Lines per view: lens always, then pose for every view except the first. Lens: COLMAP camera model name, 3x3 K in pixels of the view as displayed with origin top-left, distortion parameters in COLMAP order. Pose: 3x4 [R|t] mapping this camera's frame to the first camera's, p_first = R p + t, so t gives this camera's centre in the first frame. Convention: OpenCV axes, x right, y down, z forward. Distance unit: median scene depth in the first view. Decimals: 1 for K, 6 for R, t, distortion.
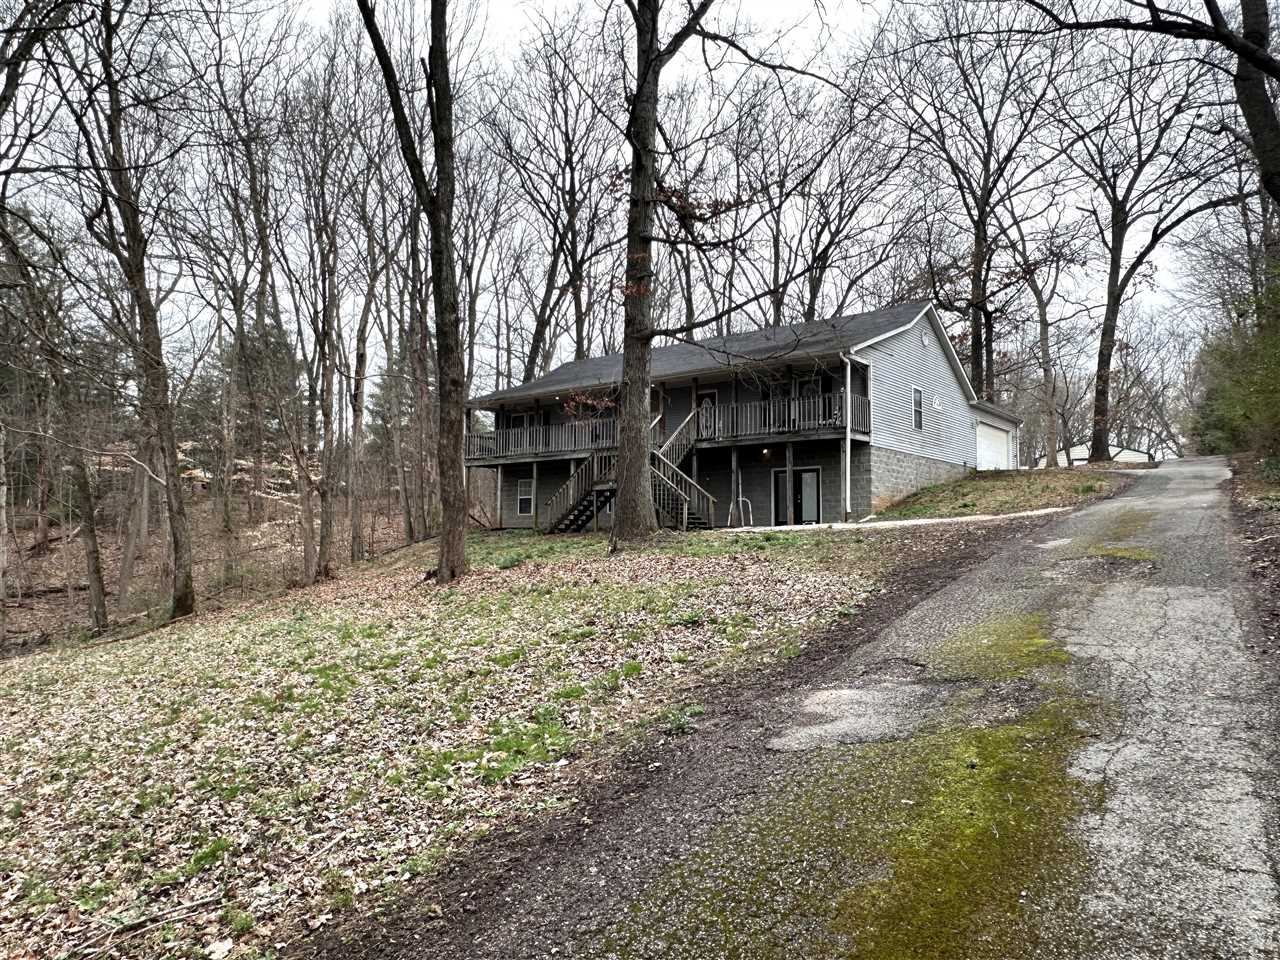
lens RADIAL K [[886.1, 0, 640.0], [0, 886.1, 480.0], [0, 0, 1]] dist [0.001319, -0.000091]
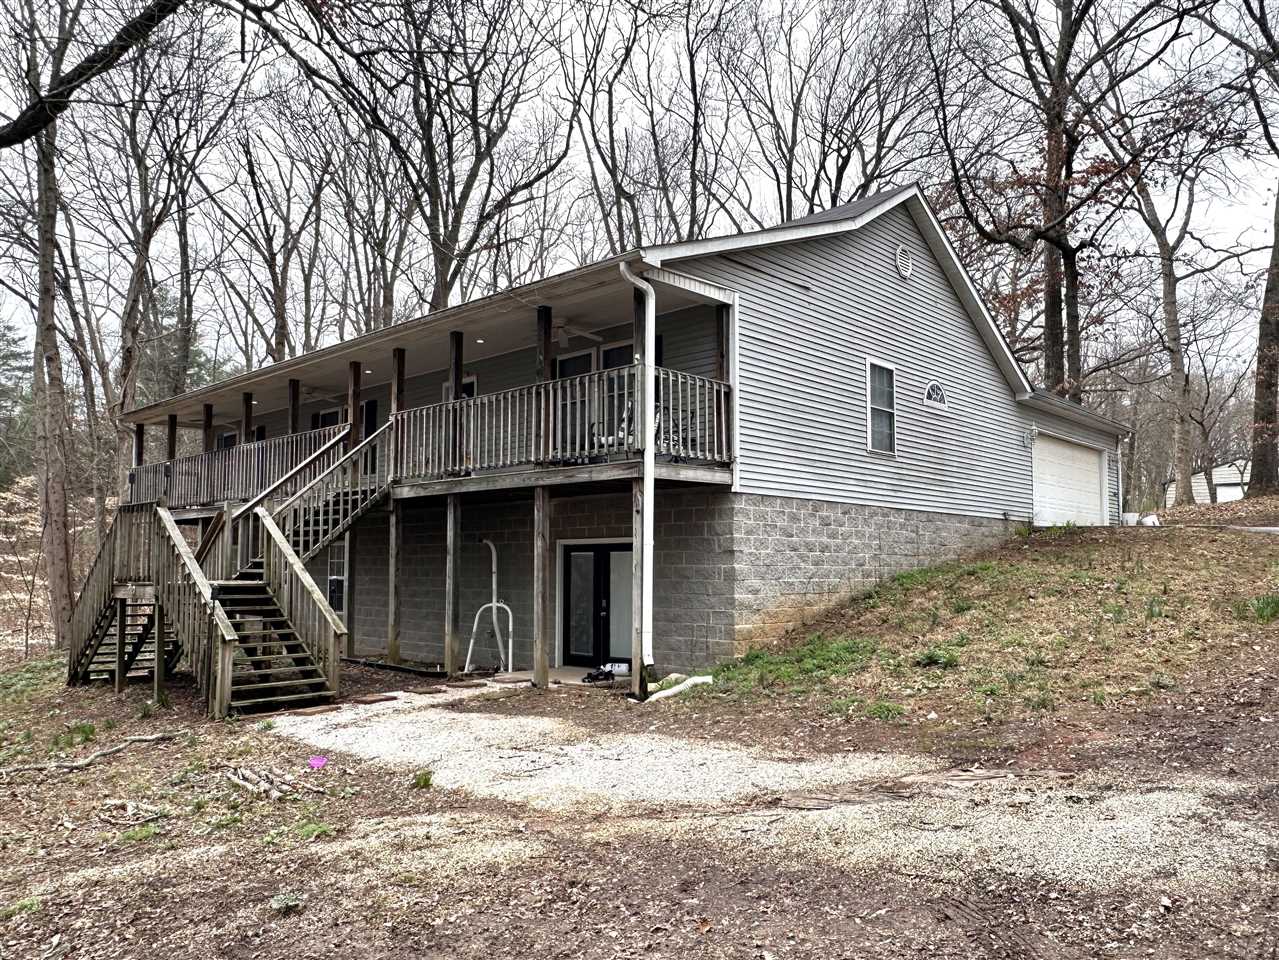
lens RADIAL K [[963.6, 0, 641.7], [0, 963.6, 503.1], [0, 0, 1]] dist [0.000960, 0.000979]
pose [[0.996757, -0.008845, -0.079986, 0.193506], [0.008710, 0.999960, -0.002032, -0.025467], [0.080001, 0.001329, 0.996794, 0.410027]]
